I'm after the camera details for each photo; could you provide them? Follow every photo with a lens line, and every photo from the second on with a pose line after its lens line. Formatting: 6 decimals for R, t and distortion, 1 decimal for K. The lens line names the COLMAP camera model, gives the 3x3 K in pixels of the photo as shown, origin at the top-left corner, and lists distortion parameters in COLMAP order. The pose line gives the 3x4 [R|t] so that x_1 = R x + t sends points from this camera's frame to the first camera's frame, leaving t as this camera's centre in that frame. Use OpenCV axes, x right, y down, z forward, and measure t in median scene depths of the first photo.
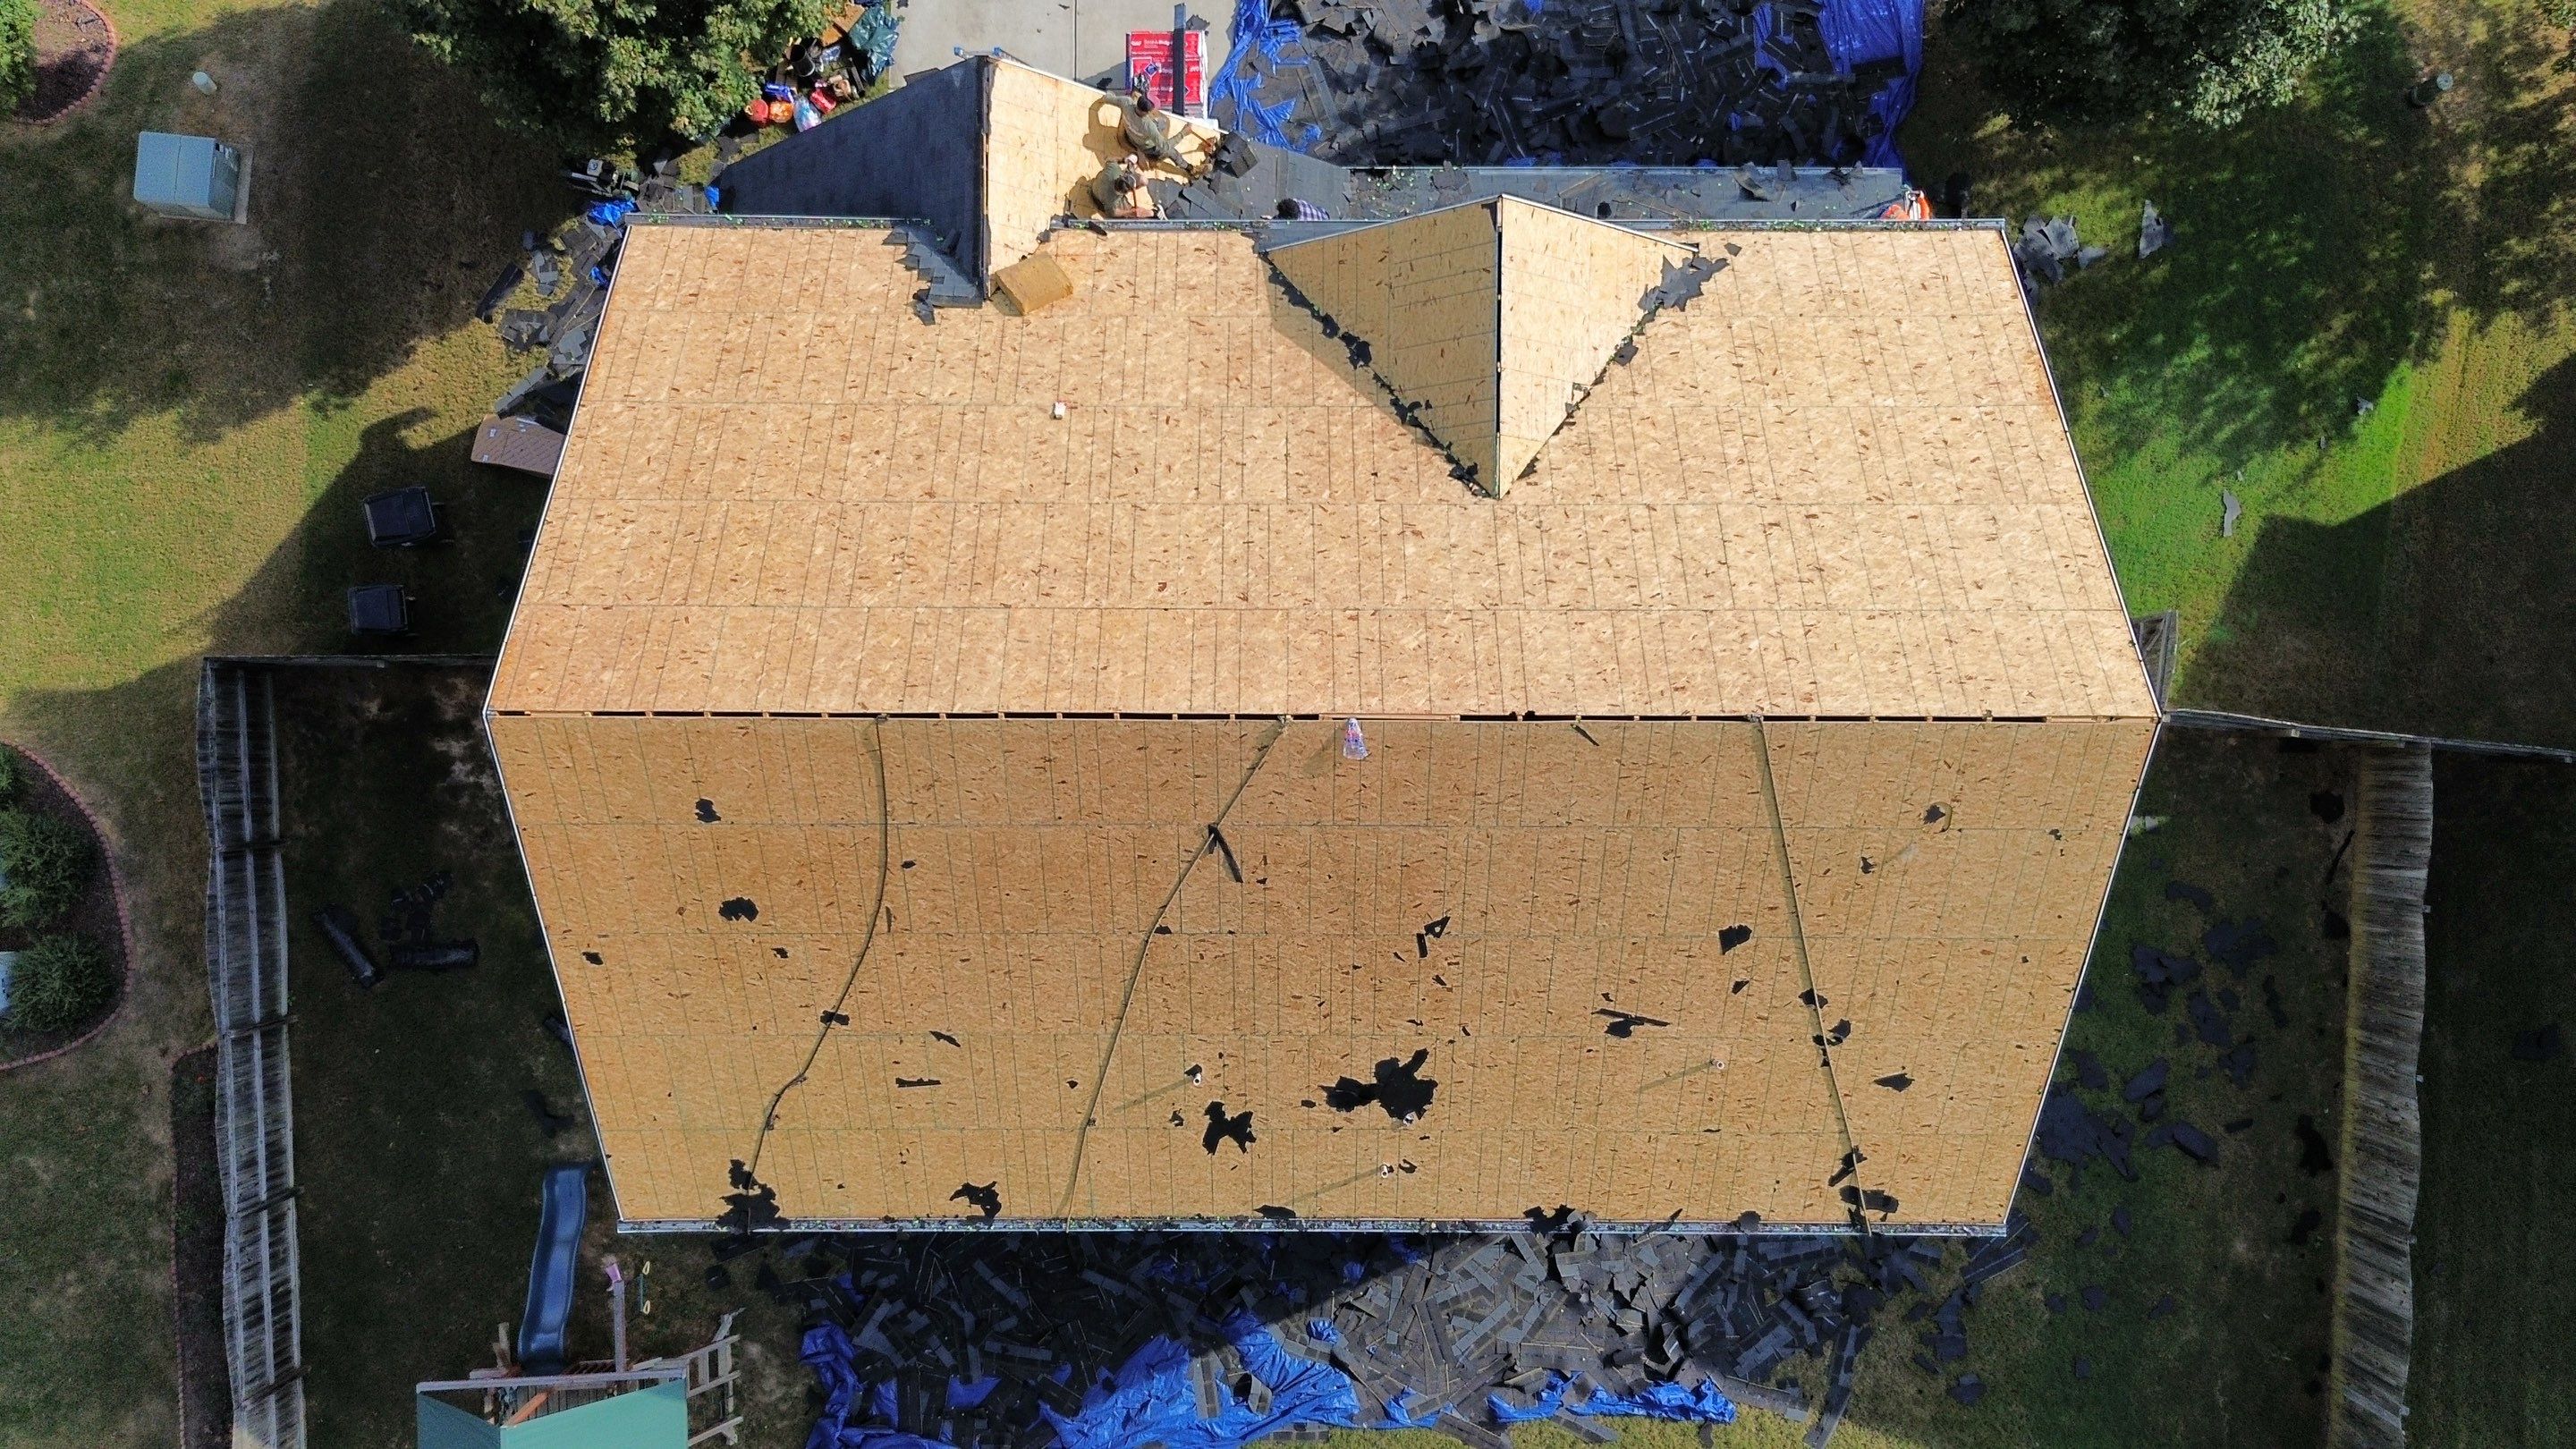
lens RADIAL K [[1780.8, 0, 1286.0], [0, 1780.8, 727.7], [0, 0, 1]] dist [0.042809, -0.031656]
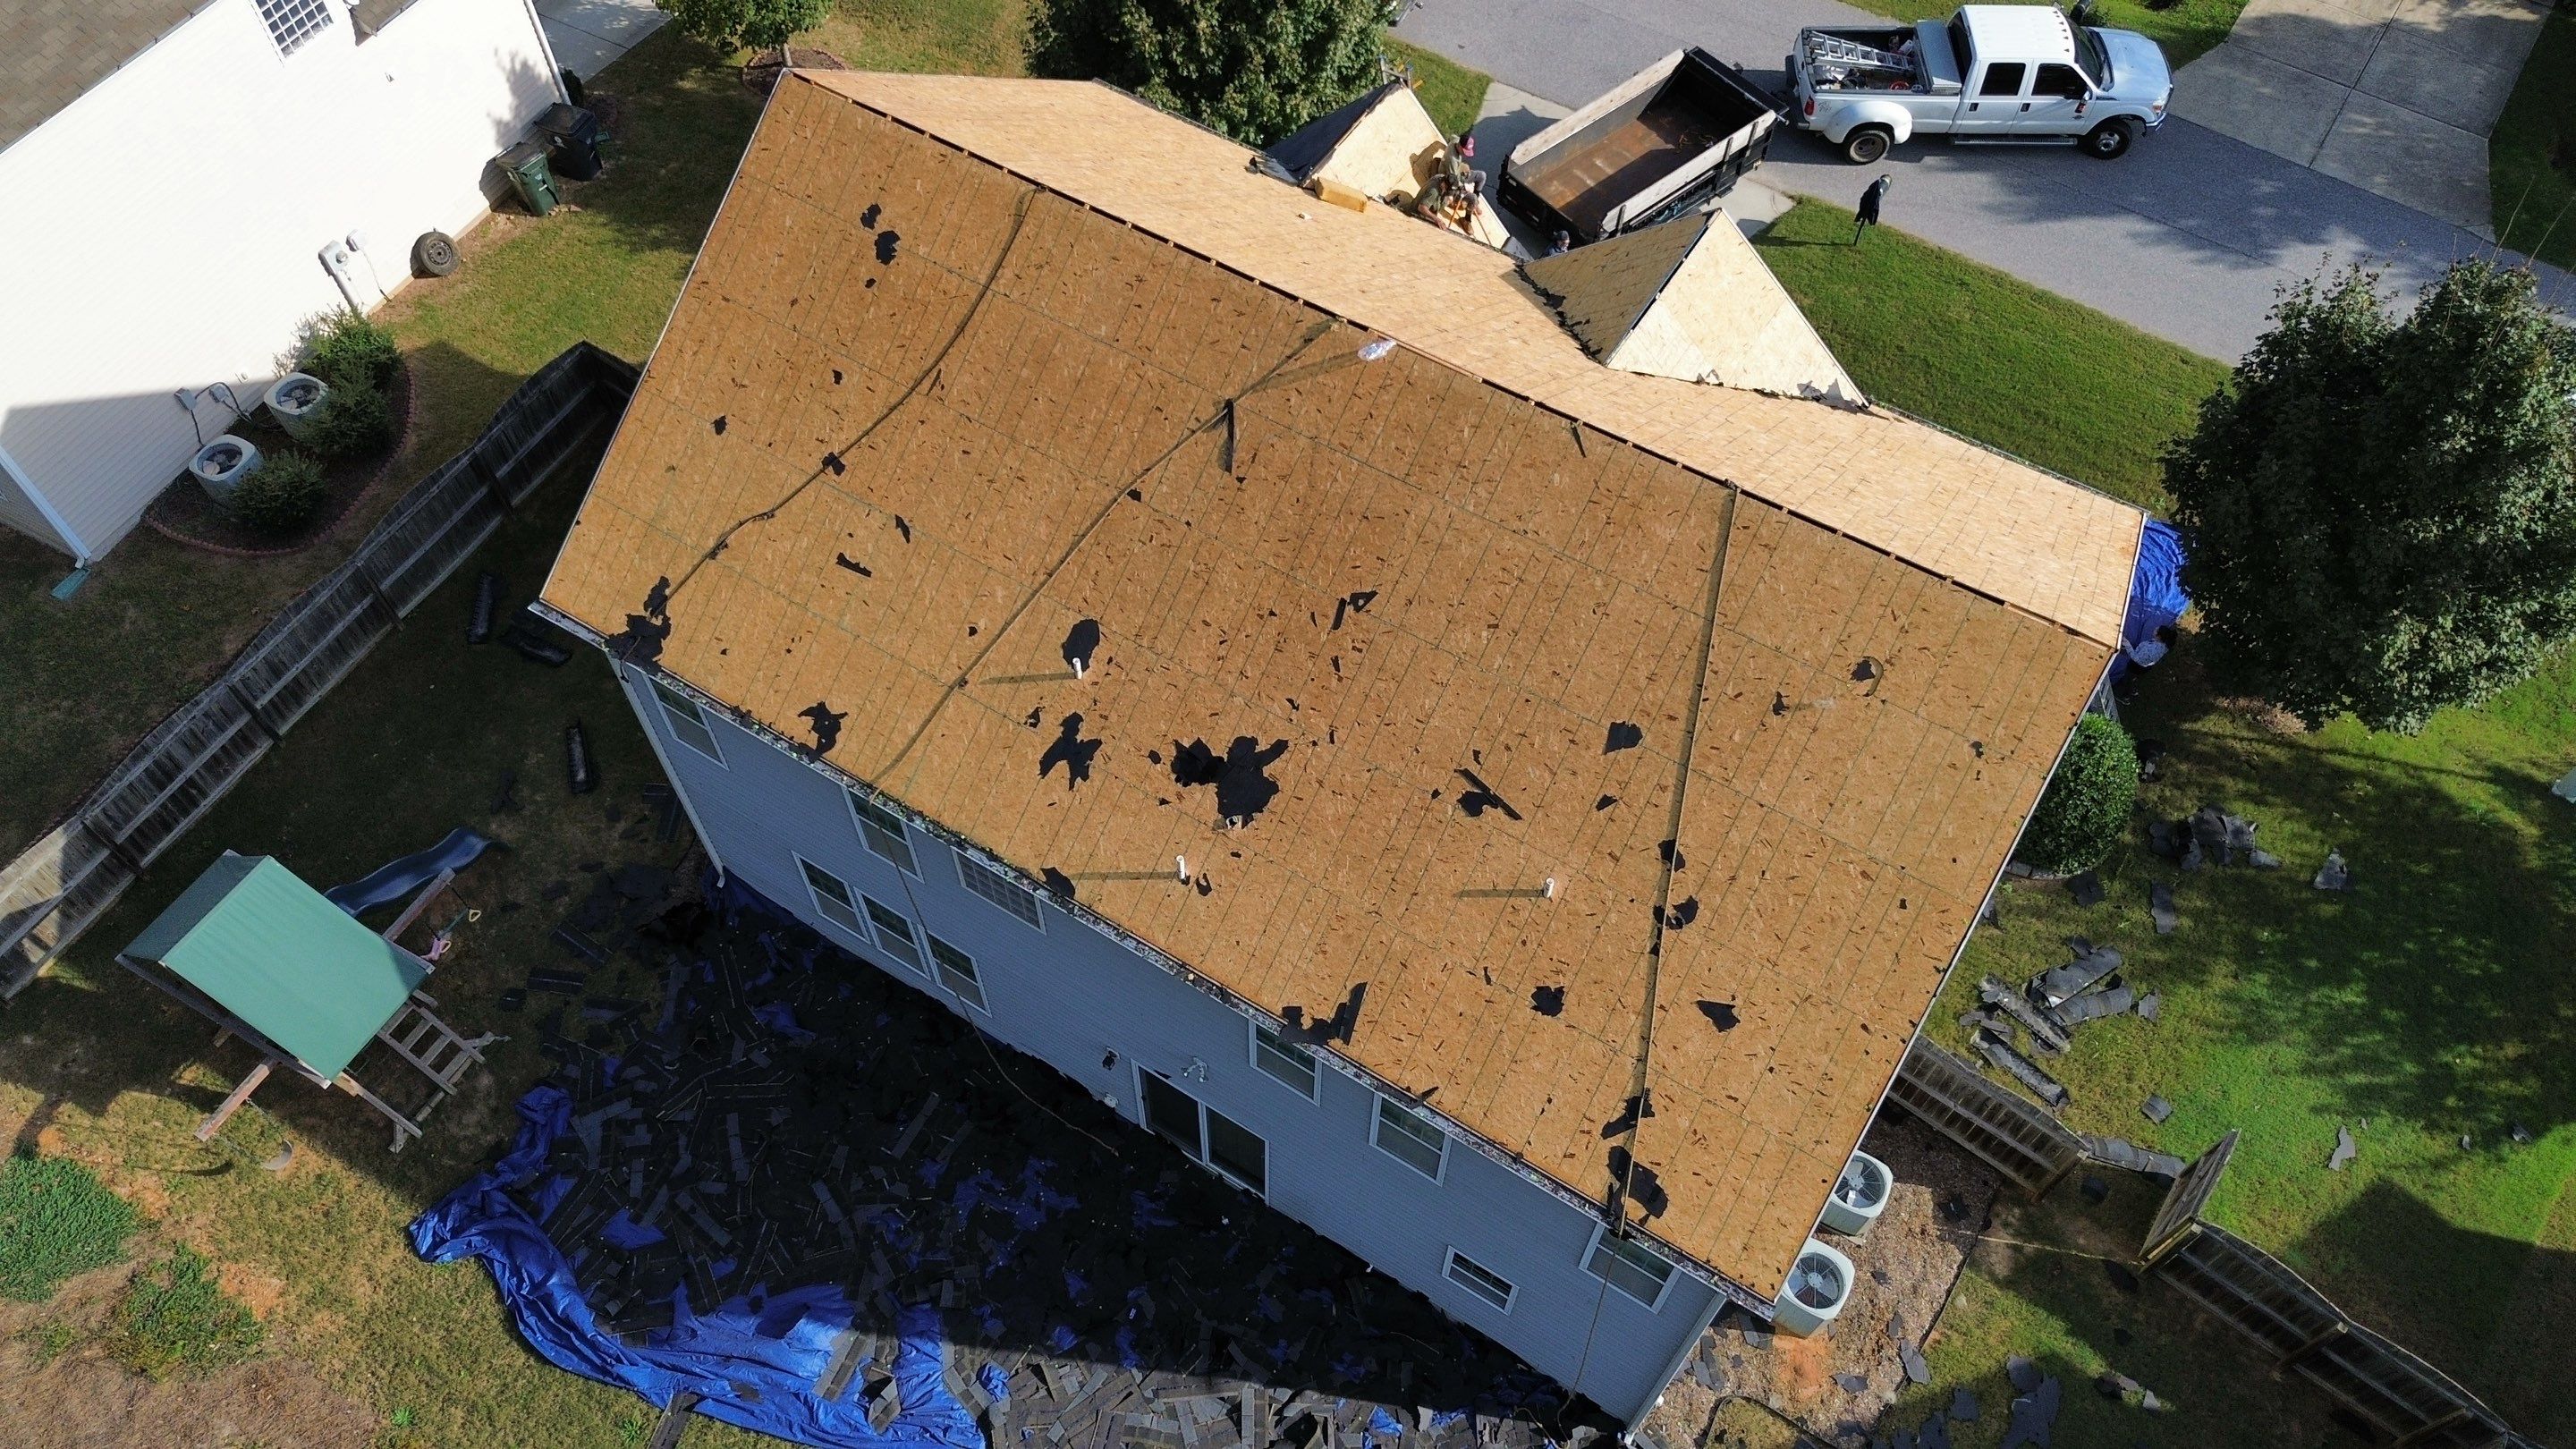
lens RADIAL K [[1780.8, 0, 1292.0], [0, 1780.8, 726.8], [0, 0, 1]] dist [0.042809, -0.031656]
pose [[0.852665, 0.440713, -0.280595, 0.326044], [-0.522453, 0.721636, -0.454185, 0.573332], [0.002322, 0.533866, 0.845566, 0.163844]]
